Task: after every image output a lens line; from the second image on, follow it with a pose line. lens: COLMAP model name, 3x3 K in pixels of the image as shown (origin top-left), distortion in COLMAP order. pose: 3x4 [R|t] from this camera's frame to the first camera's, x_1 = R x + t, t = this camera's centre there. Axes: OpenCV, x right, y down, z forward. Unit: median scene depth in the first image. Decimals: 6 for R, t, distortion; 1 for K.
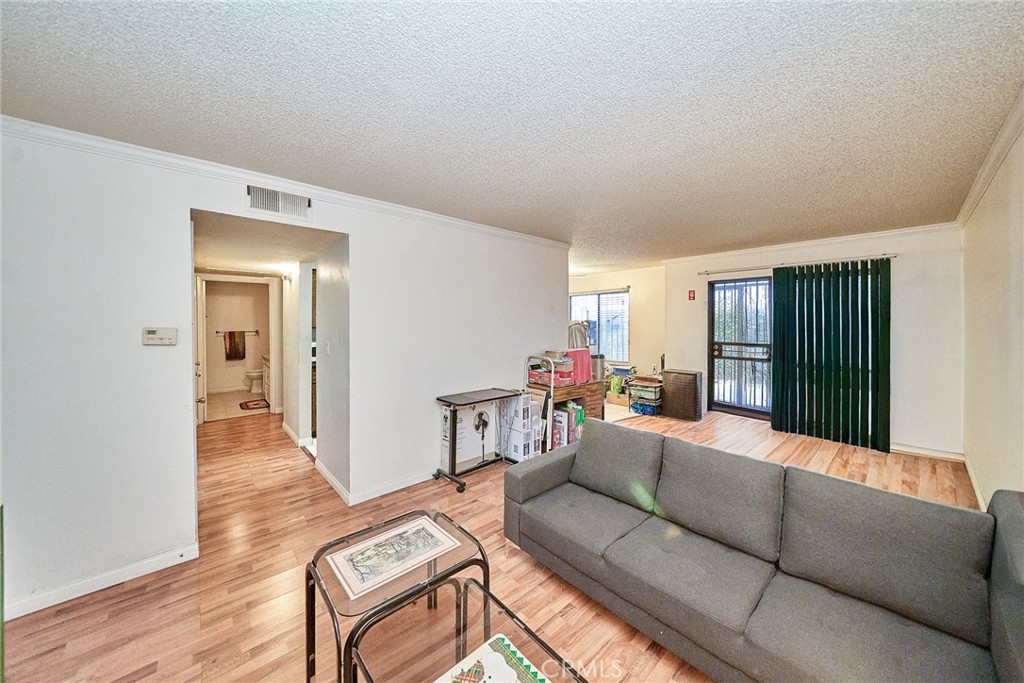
lens RADIAL K [[349.2, 0, 491.5], [0, 349.2, 324.0], [0, 0, 1]] dist [-0.001129, -0.000574]
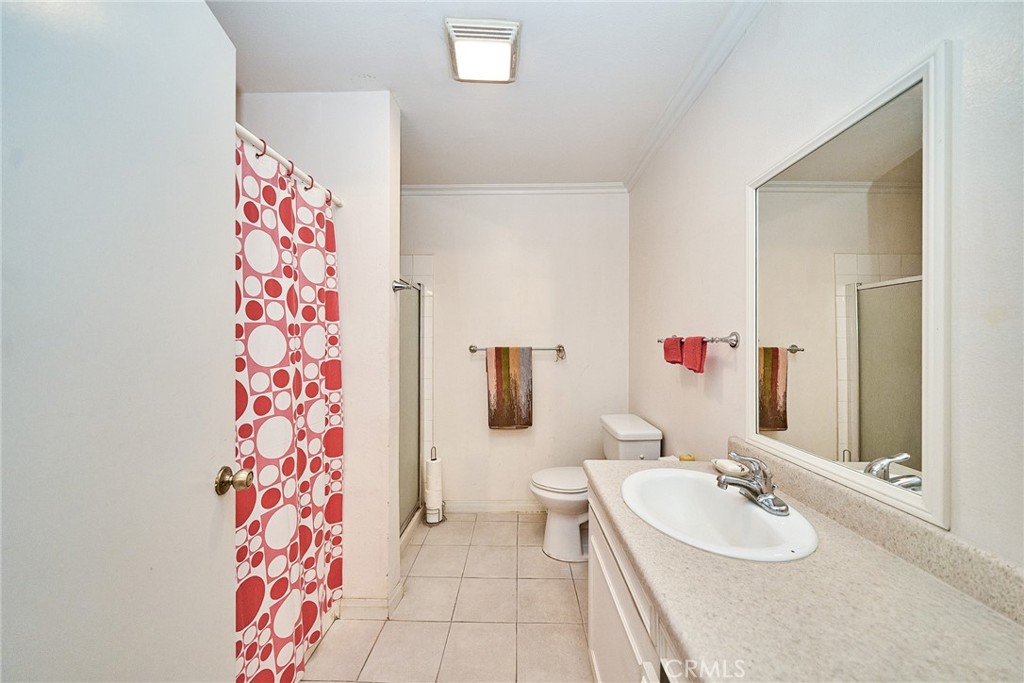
lens RADIAL K [[349.2, 0, 511.7], [0, 349.2, 344.3], [0, 0, 1]] dist [-0.001129, -0.000574]
pose [[0.777362, 0.004458, -0.629038, -0.511782], [-0.004810, 0.999988, 0.001143, 0.017143], [0.629036, 0.002138, 0.777374, 0.727897]]
